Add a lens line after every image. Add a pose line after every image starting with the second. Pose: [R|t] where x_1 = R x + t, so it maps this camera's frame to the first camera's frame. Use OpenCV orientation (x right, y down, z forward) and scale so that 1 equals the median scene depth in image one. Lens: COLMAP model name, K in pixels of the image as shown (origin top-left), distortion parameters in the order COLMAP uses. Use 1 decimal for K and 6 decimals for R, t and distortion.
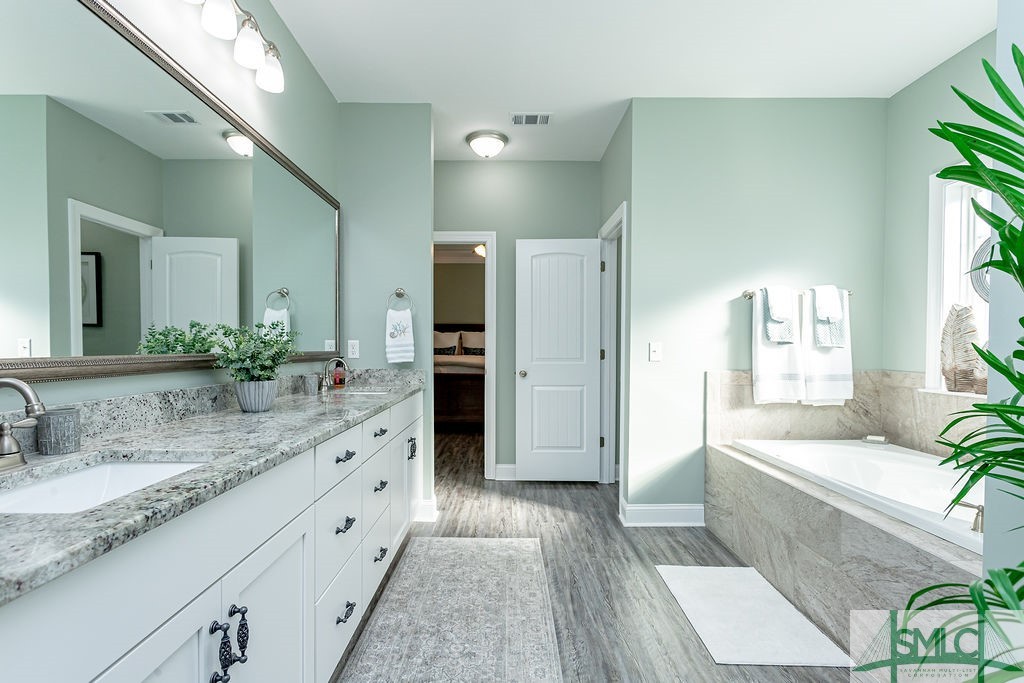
lens RADIAL K [[490.0, 0, 511.2], [0, 490.0, 348.8], [0, 0, 1]] dist [0.002884, 0.000735]
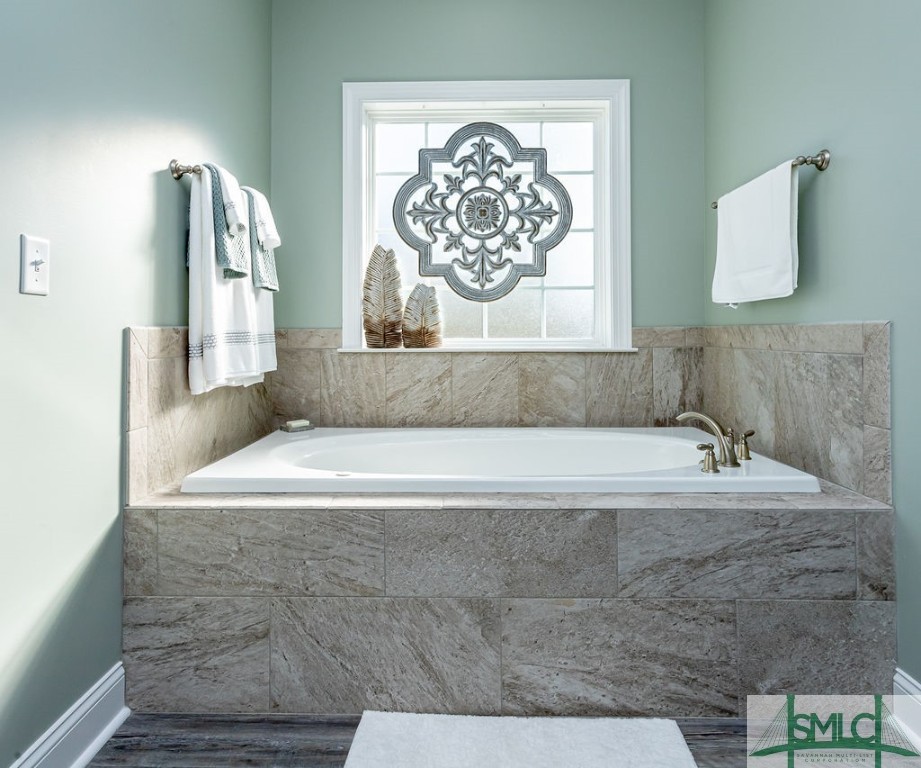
lens RADIAL K [[581.7, 0, 475.5], [0, 581.7, 321.9], [0, 0, 1]] dist [0.000544, 0.002345]
pose [[0.035377, 0.014609, 0.999267, -0.086207], [0.009706, 0.999841, -0.014961, 0.057646], [-0.999327, 0.010228, 0.035229, 0.787632]]
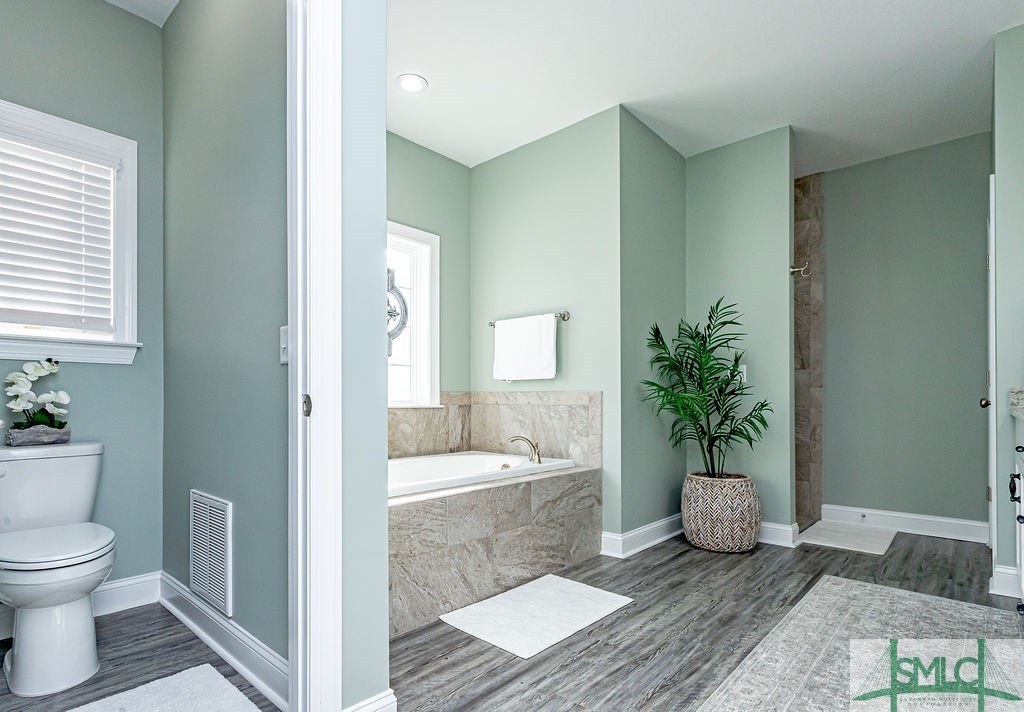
lens RADIAL K [[529.4, 0, 486.5], [0, 529.4, 396.9], [0, 0, 1]] dist [-0.000870, 0.000162]
pose [[-0.722909, -0.002511, 0.690939, -0.169497], [-0.001879, 0.999997, 0.001669, 0.064109], [-0.690941, -0.000091, -0.722911, 1.455396]]
